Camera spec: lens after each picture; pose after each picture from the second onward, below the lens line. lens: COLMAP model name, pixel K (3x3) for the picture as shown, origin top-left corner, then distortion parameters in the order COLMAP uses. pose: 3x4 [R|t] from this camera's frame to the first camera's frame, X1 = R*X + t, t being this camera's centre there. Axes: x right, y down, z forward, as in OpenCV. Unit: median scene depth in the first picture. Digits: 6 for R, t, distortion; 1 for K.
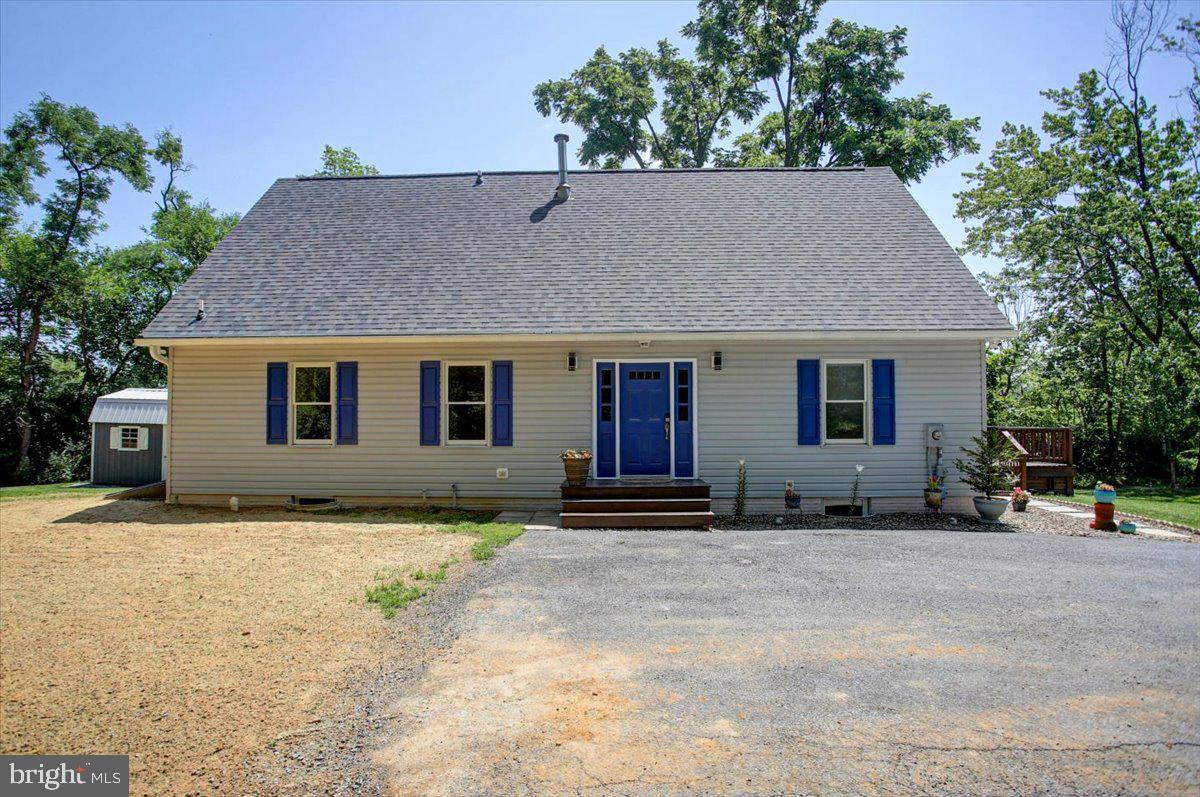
lens RADIAL K [[630.3, 0, 584.6], [0, 630.3, 405.3], [0, 0, 1]] dist [-0.096163, 0.050507]
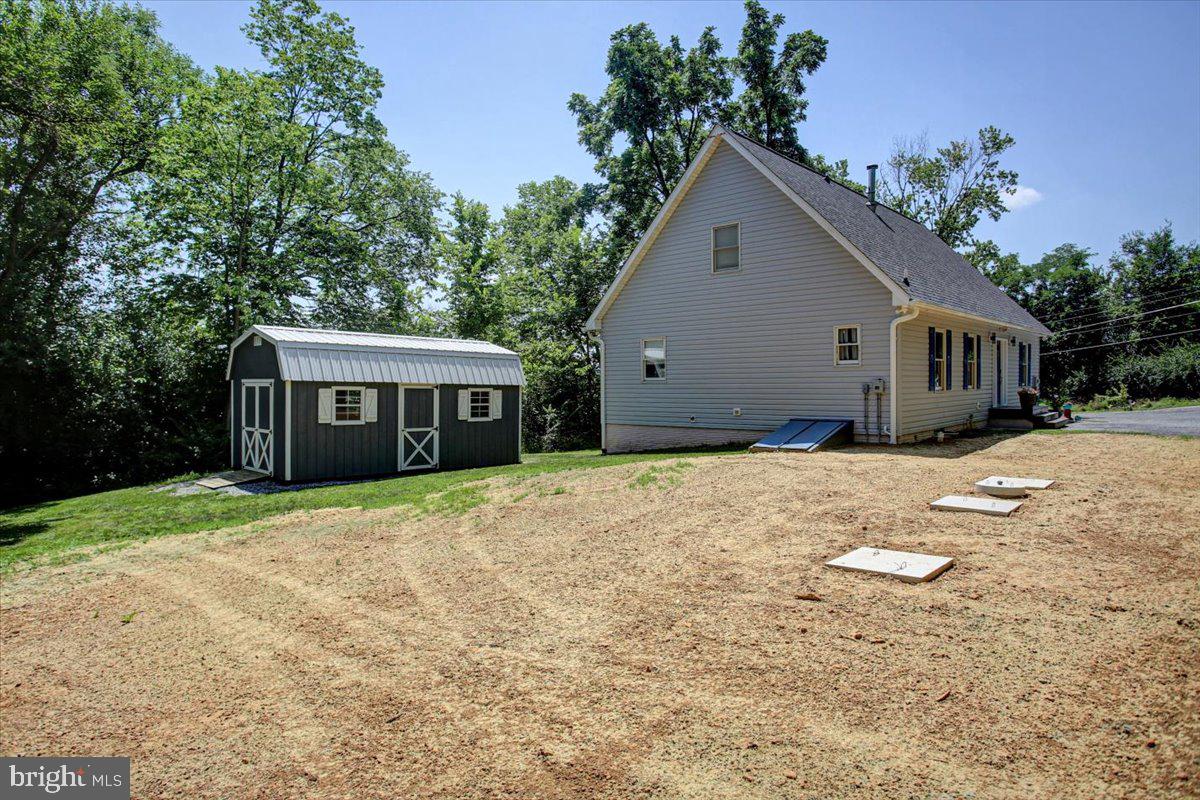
lens RADIAL K [[703.6, 0, 600.0], [0, 703.6, 400.0], [0, 0, 1]] dist [-0.023537, 0.000653]
pose [[0.646355, -0.023250, 0.762683, -2.119801], [-0.008801, 0.999242, 0.037920, 0.033881], [-0.762986, -0.031222, 0.645660, 0.591442]]
